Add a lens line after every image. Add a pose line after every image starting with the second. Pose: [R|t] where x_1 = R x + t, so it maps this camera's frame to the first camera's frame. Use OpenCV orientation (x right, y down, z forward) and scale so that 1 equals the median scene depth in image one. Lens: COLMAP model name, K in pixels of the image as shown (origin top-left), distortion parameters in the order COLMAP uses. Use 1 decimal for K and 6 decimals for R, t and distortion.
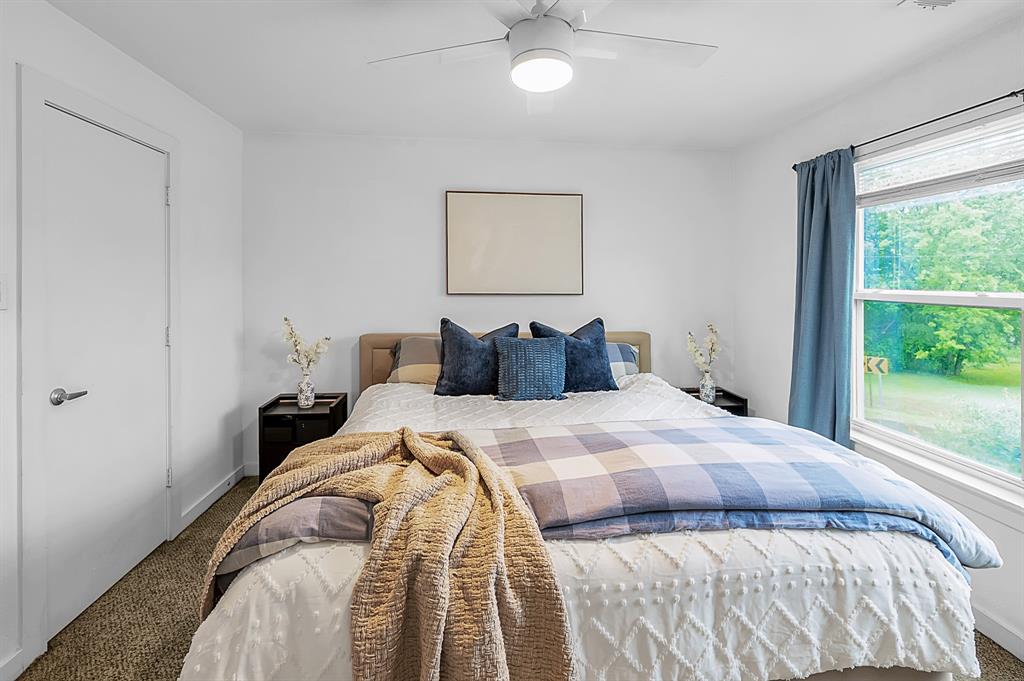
lens RADIAL K [[458.7, 0, 513.2], [0, 458.7, 287.2], [0, 0, 1]] dist [-0.001072, -0.000188]
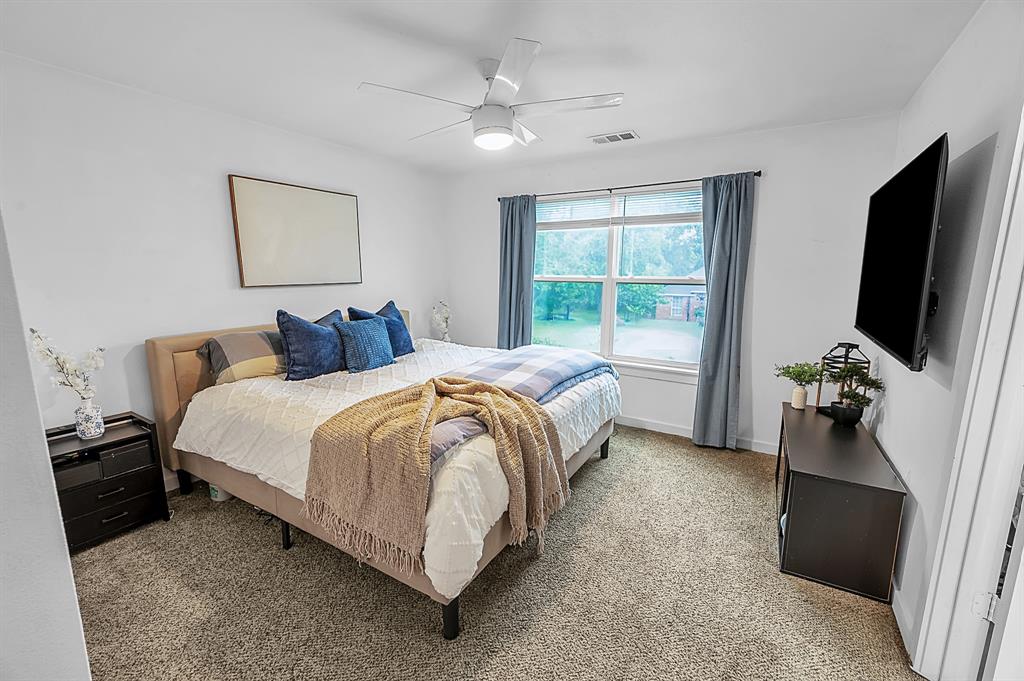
lens RADIAL K [[430.0, 0, 512.0], [0, 430.0, 340.5], [0, 0, 1]] dist [-0.001208, -0.000031]
pose [[0.612432, -0.140282, 0.777977, -0.662241], [0.011090, 0.985557, 0.168982, -0.026062], [-0.790446, -0.094862, 0.605142, -0.011614]]
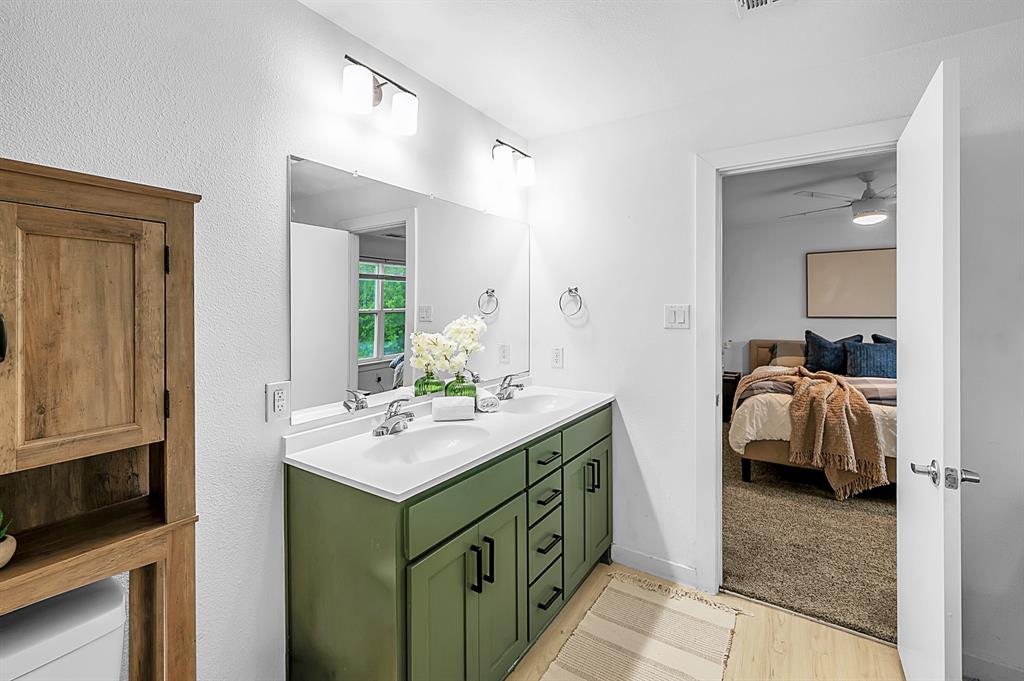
lens RADIAL K [[439.4, 0, 511.0], [0, 439.4, 313.6], [0, 0, 1]] dist [-0.000910, -0.000163]
pose [[0.772448, -0.005157, -0.635057, 0.041937], [-0.000360, 0.999963, -0.008559, 0.021197], [0.635077, 0.006840, 0.772418, -1.102970]]
